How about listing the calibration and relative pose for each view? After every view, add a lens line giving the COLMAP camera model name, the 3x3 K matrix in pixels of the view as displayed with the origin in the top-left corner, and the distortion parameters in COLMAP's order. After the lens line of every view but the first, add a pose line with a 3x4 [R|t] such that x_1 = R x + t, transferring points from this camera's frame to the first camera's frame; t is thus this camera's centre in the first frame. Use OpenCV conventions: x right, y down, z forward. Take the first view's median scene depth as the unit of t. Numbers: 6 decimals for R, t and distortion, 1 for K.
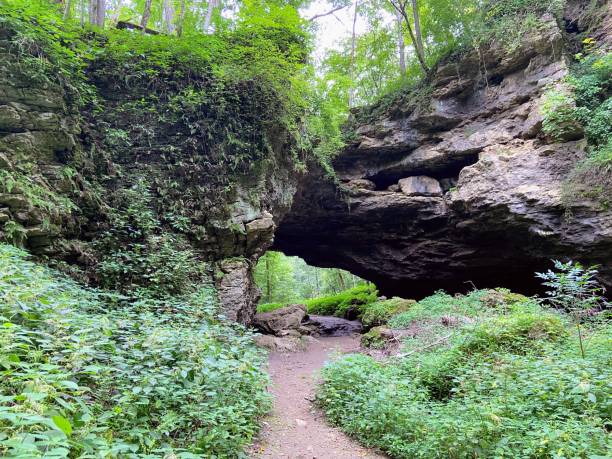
lens RADIAL K [[458.4, 0, 294.9], [0, 458.4, 228.6], [0, 0, 1]] dist [0.059650, -0.066540]
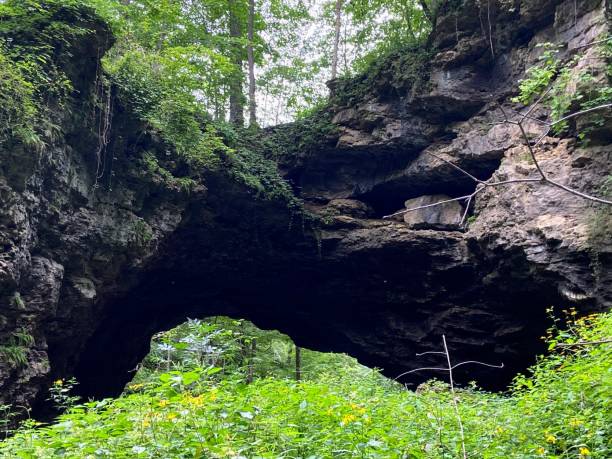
lens RADIAL K [[913.5, 0, 309.9], [0, 913.5, 230.4], [0, 0, 1]] dist [0.049340, 0.000000]
pose [[0.986099, 0.012220, -0.165706, 0.366017], [-0.021704, 0.998220, -0.055548, -0.002225], [0.164732, 0.058373, 0.984609, -0.194265]]
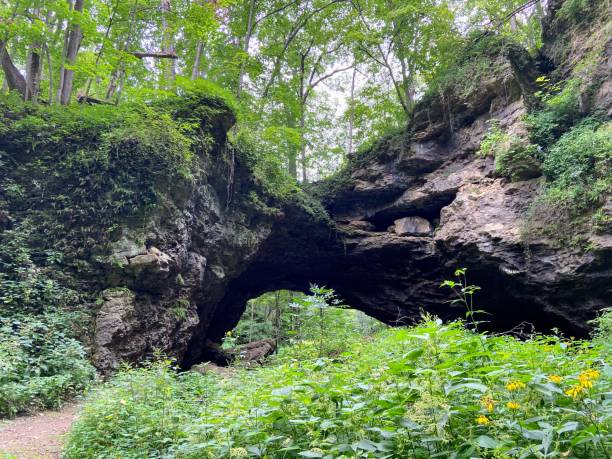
lens RADIAL K [[458.4, 0, 306.8], [0, 458.4, 228.9], [0, 0, 1]] dist [0.059650, -0.066540]
pose [[0.982975, -0.015920, -0.183050, 0.270323], [-0.001775, 0.995370, -0.096100, 0.012685], [0.183732, 0.094789, 0.978395, -0.039349]]
